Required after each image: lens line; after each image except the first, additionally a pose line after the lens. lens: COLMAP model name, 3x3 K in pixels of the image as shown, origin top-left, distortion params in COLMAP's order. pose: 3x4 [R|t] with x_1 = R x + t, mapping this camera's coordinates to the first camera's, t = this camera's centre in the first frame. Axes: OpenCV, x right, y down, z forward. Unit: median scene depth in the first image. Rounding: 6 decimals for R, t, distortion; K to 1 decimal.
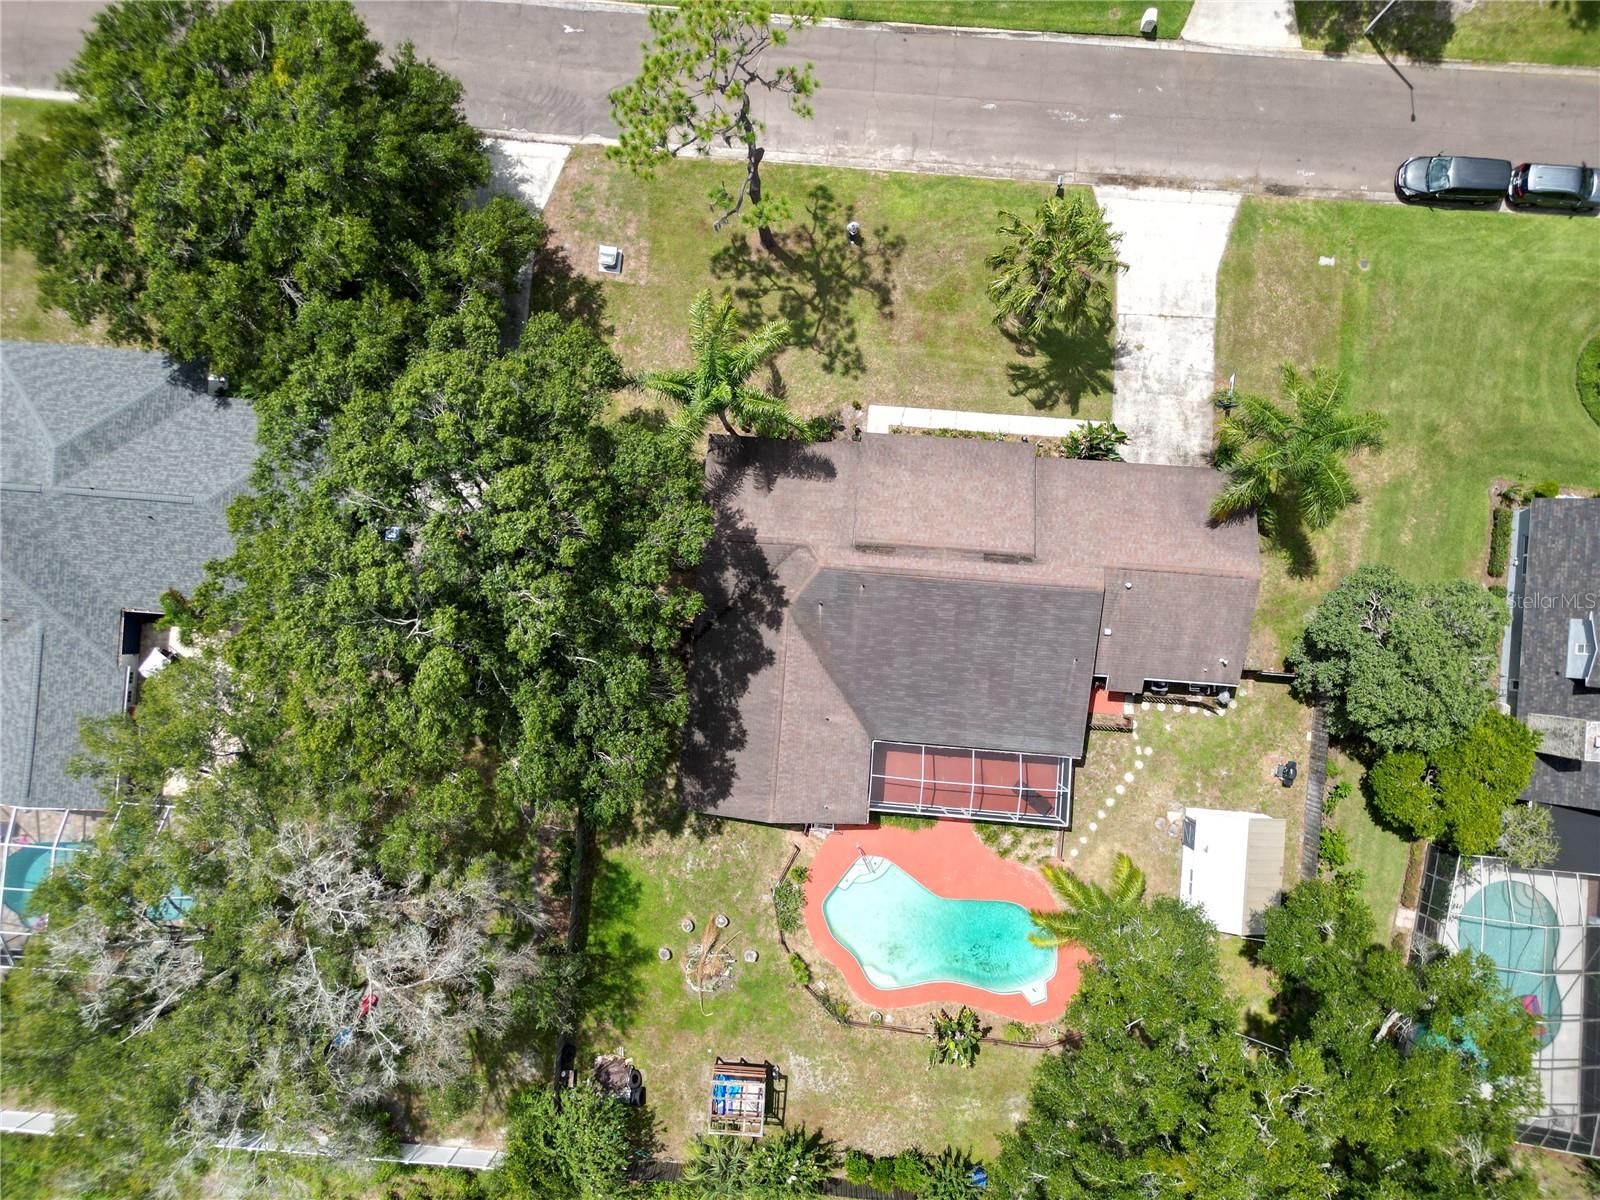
lens RADIAL K [[1127.6, 0, 800.0], [0, 1127.6, 600.0], [0, 0, 1]] dist [0.072026, -0.072030]
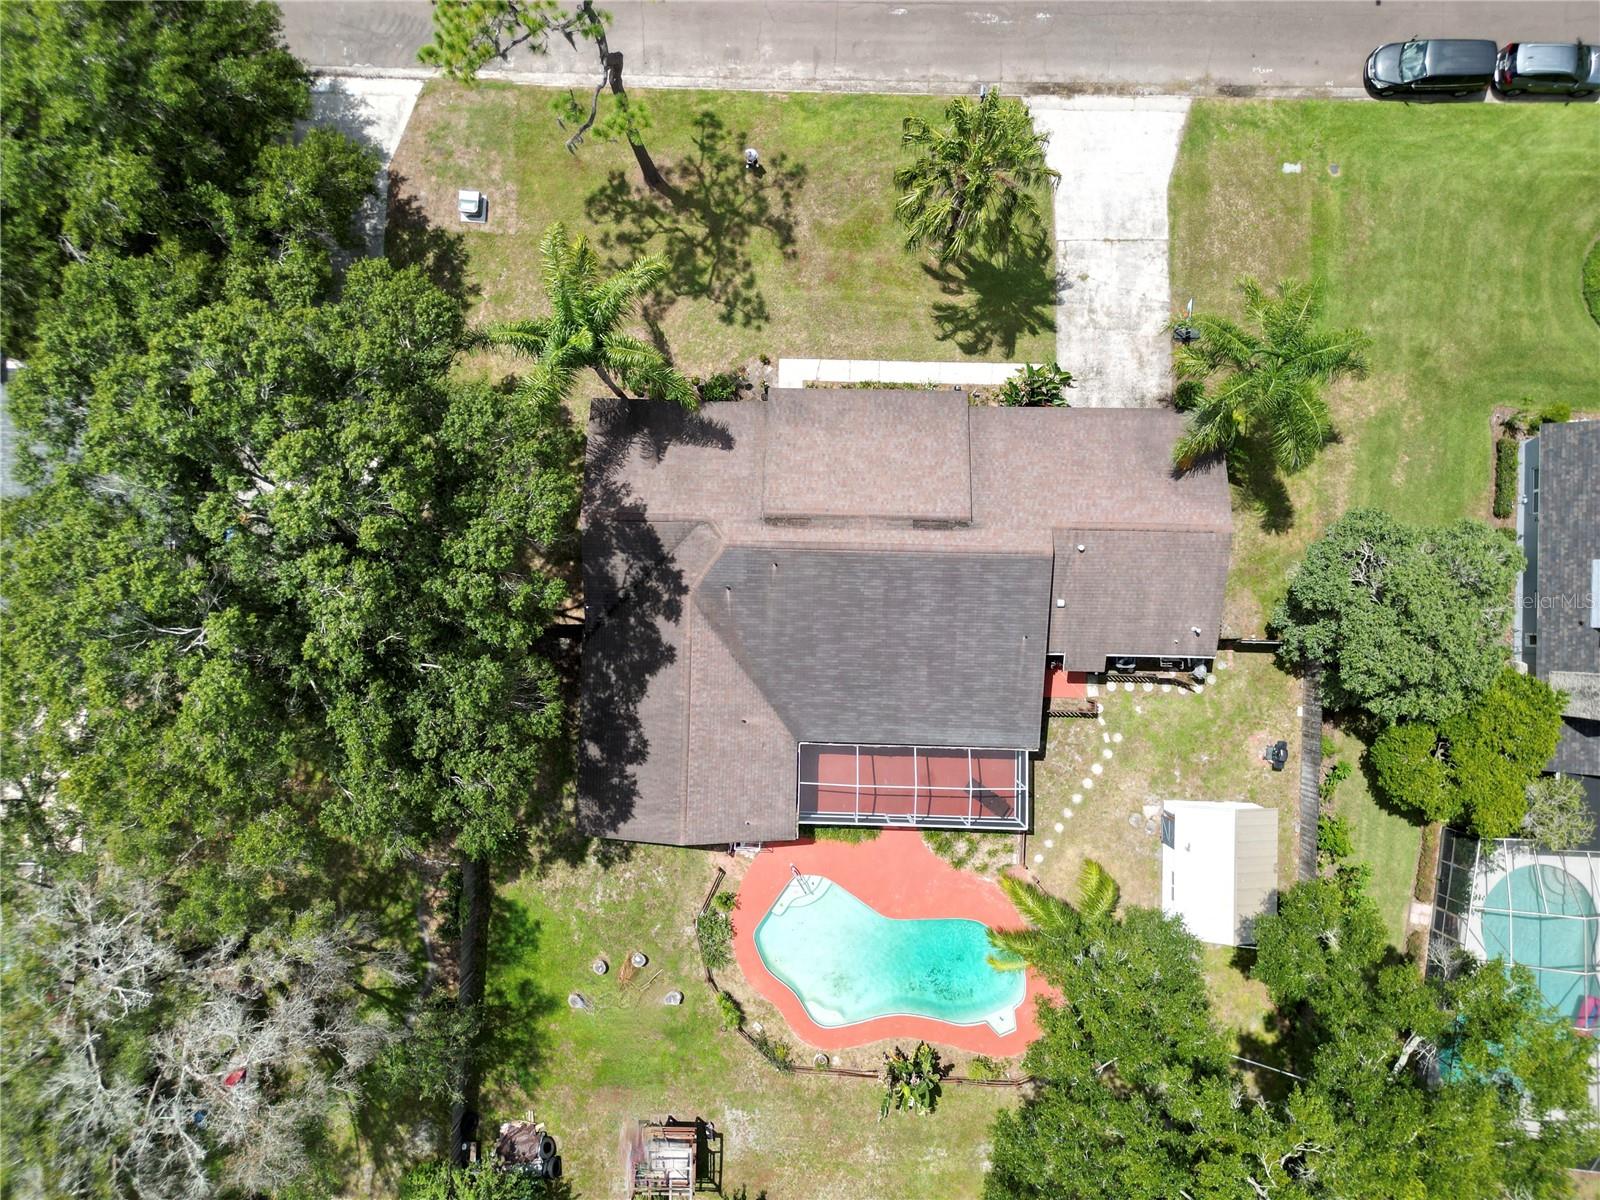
lens RADIAL K [[1127.6, 0, 800.0], [0, 1127.6, 600.0], [0, 0, 1]] dist [0.072026, -0.072030]
pose [[0.998631, -0.052202, 0.003231, 0.066935], [0.052209, 0.998634, -0.002093, 0.016468], [-0.003118, 0.002259, 0.999993, 0.130264]]
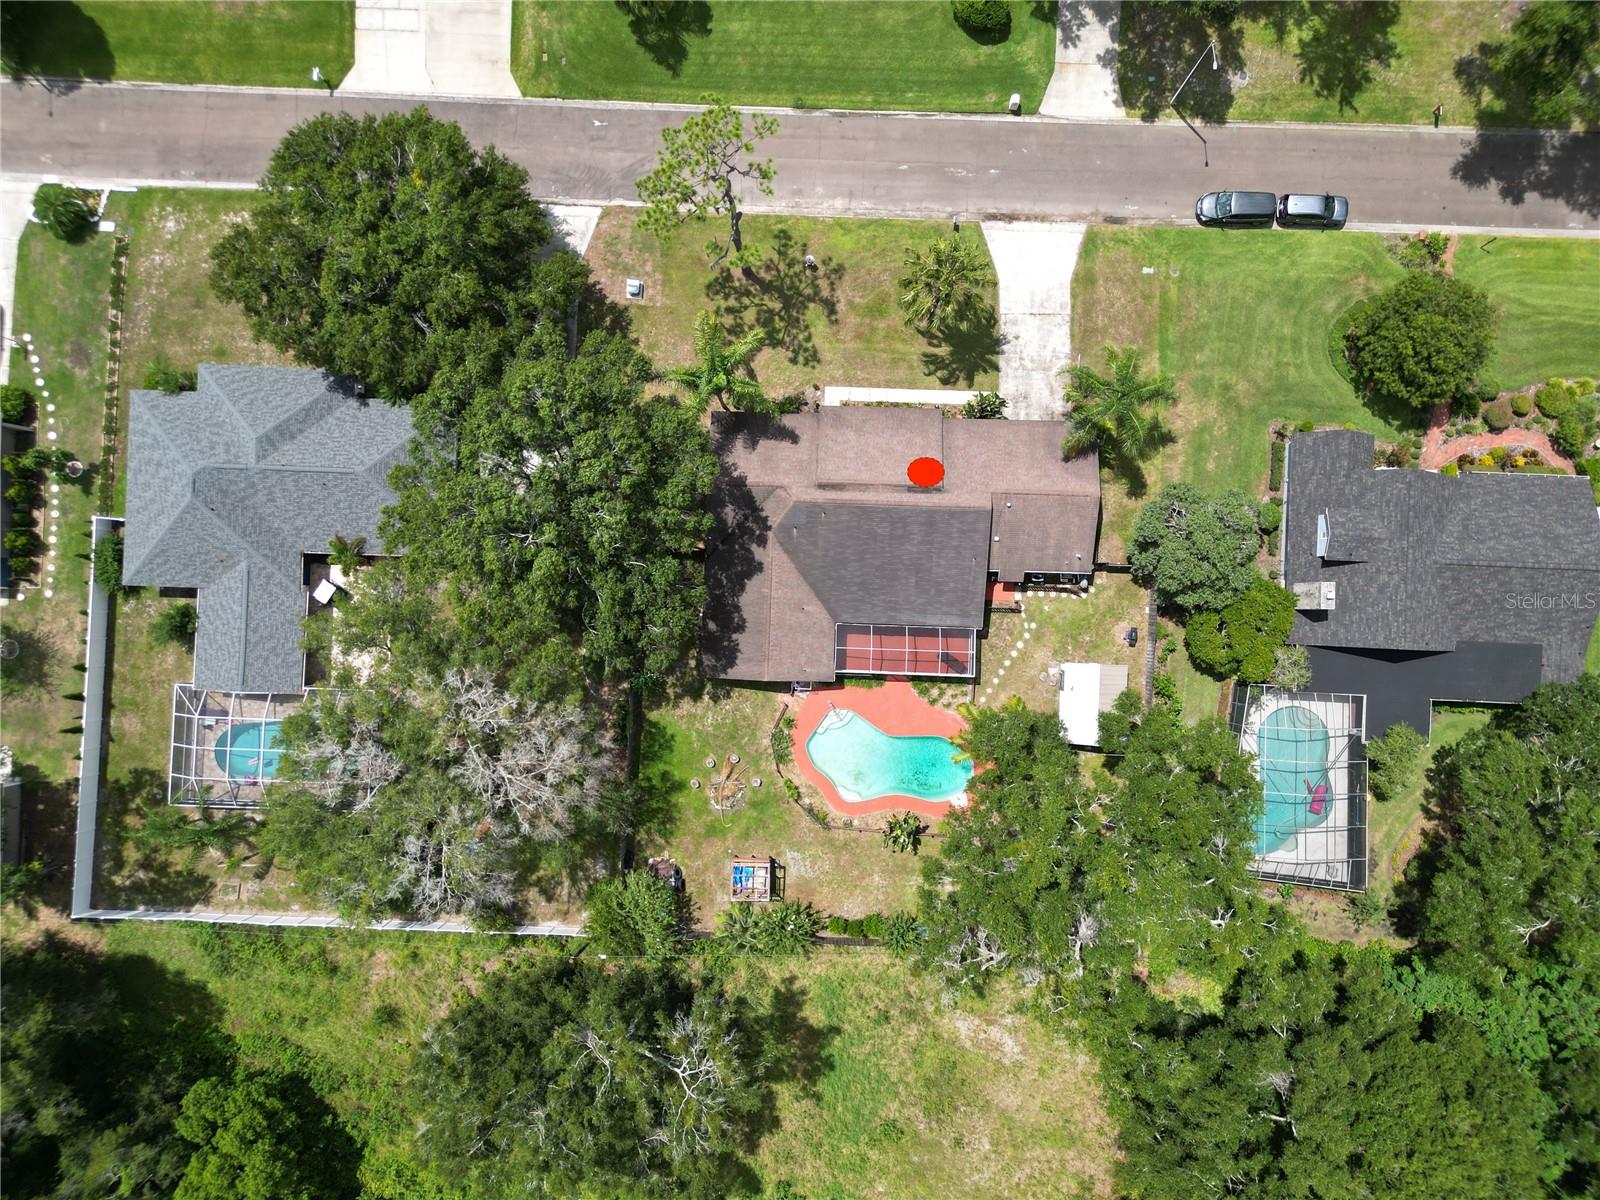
lens RADIAL K [[1127.6, 0, 800.0], [0, 1127.6, 600.0], [0, 0, 1]] dist [0.072026, -0.072030]
pose [[0.999173, -0.040528, 0.003366, 0.015570], [0.040516, 0.999172, 0.003660, 0.086077], [-0.003511, -0.003521, 0.999988, -0.402021]]
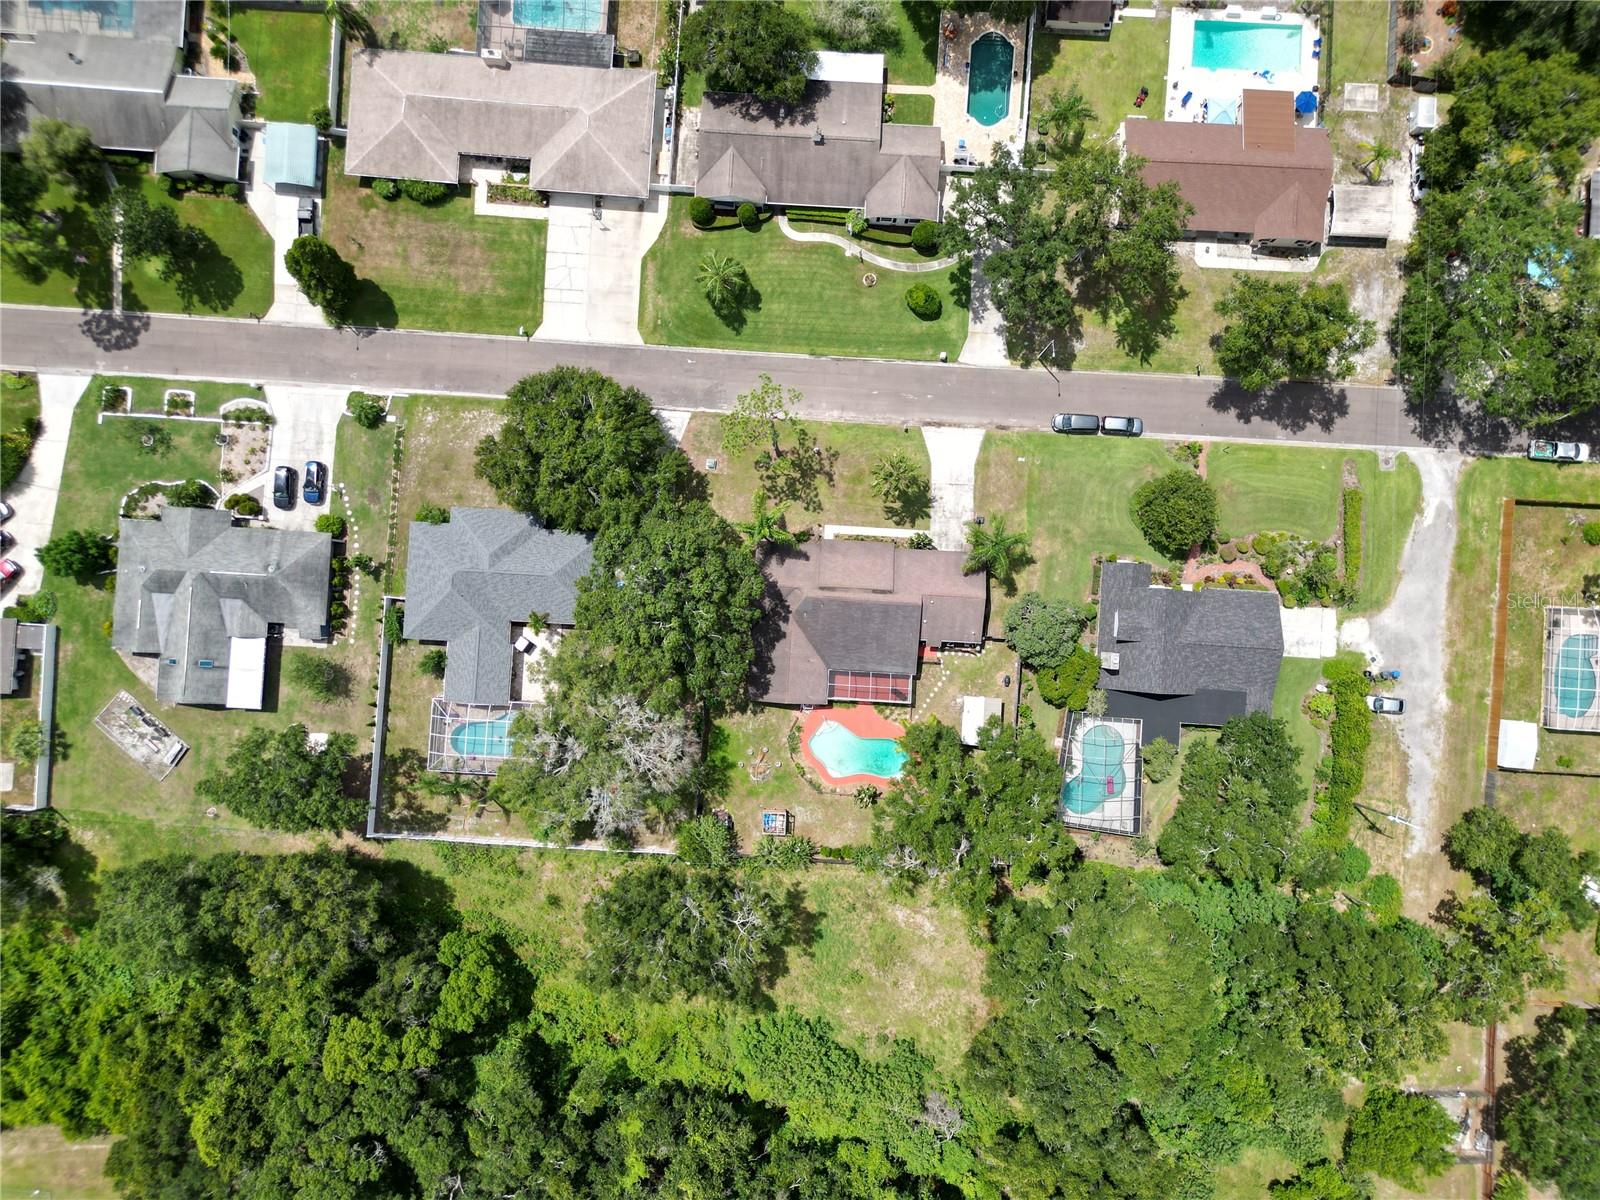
lens RADIAL K [[1127.6, 0, 800.0], [0, 1127.6, 600.0], [0, 0, 1]] dist [0.072026, -0.072030]
pose [[0.999772, -0.019408, 0.008851, -0.013094], [0.019401, 0.999811, 0.000956, -0.023537], [-0.008868, -0.000784, 0.999960, -1.318896]]
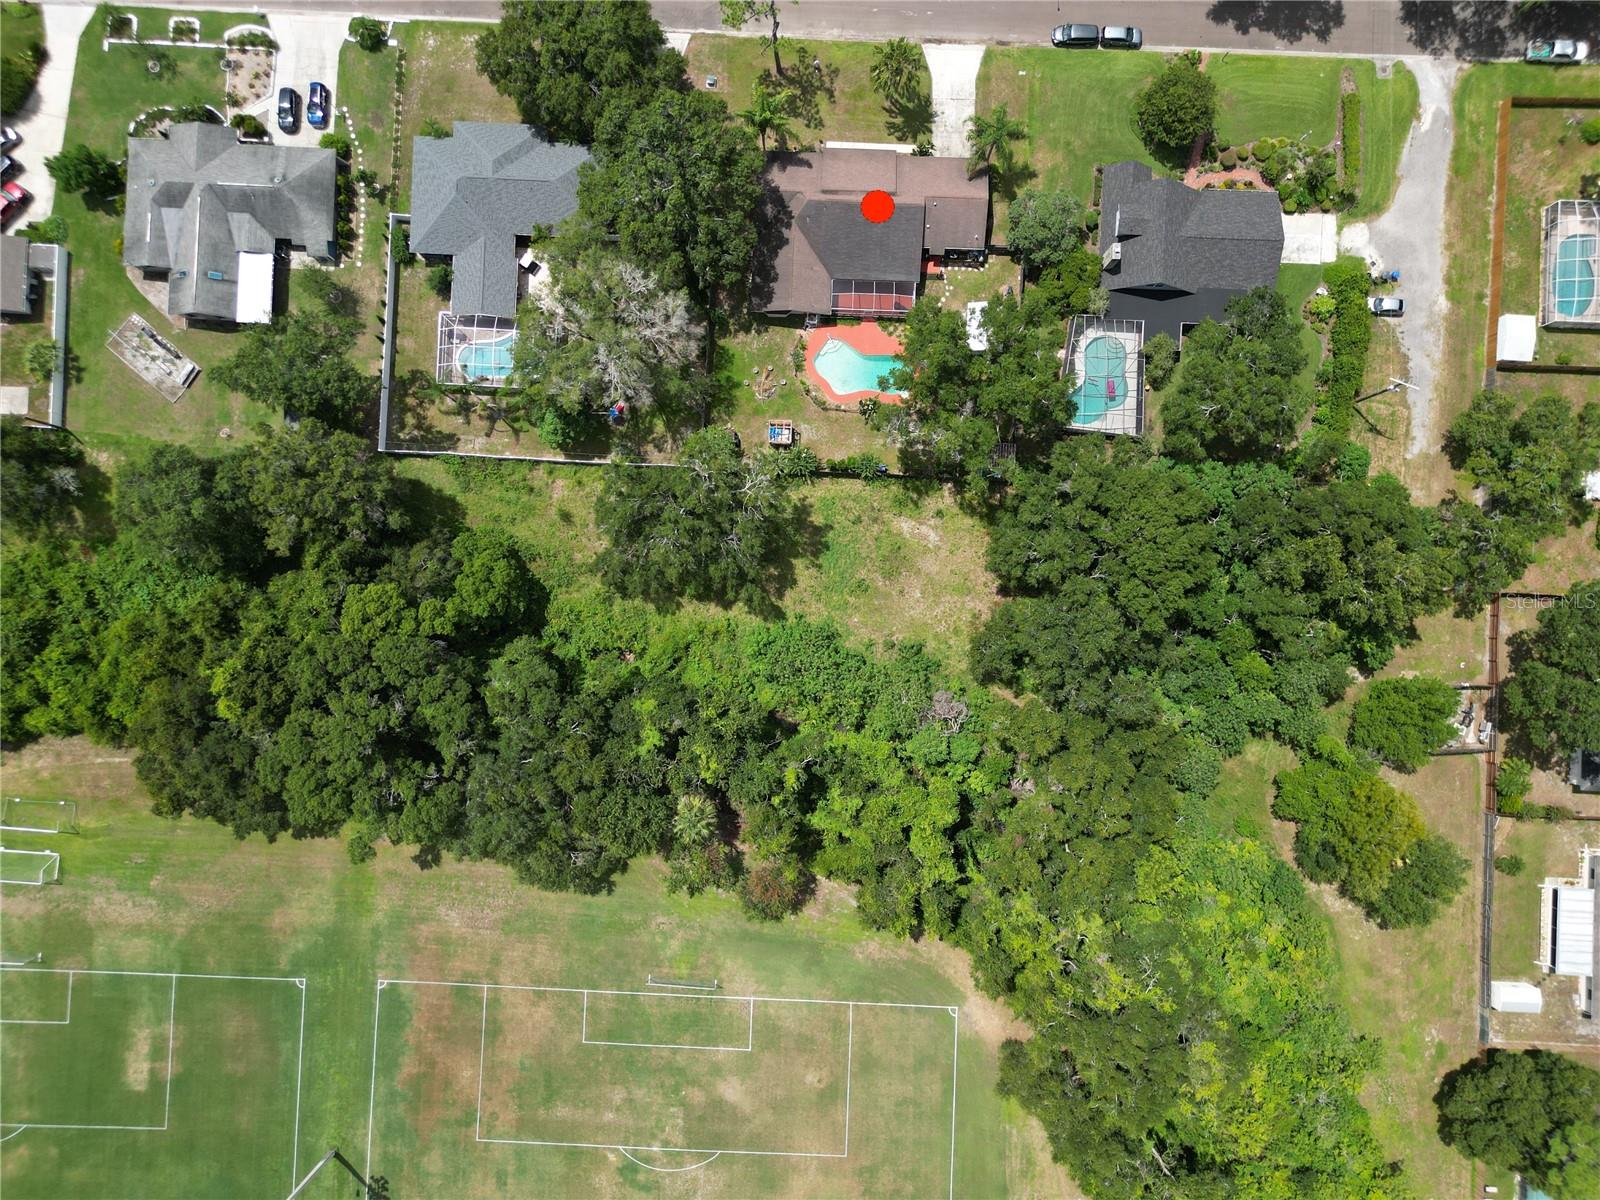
lens RADIAL K [[1127.6, 0, 800.0], [0, 1127.6, 600.0], [0, 0, 1]] dist [0.072026, -0.072030]
pose [[0.999378, -0.034850, 0.005361, -0.037764], [0.034842, 0.999392, 0.001599, 0.770315], [-0.005414, -0.001411, 0.999984, -1.343781]]
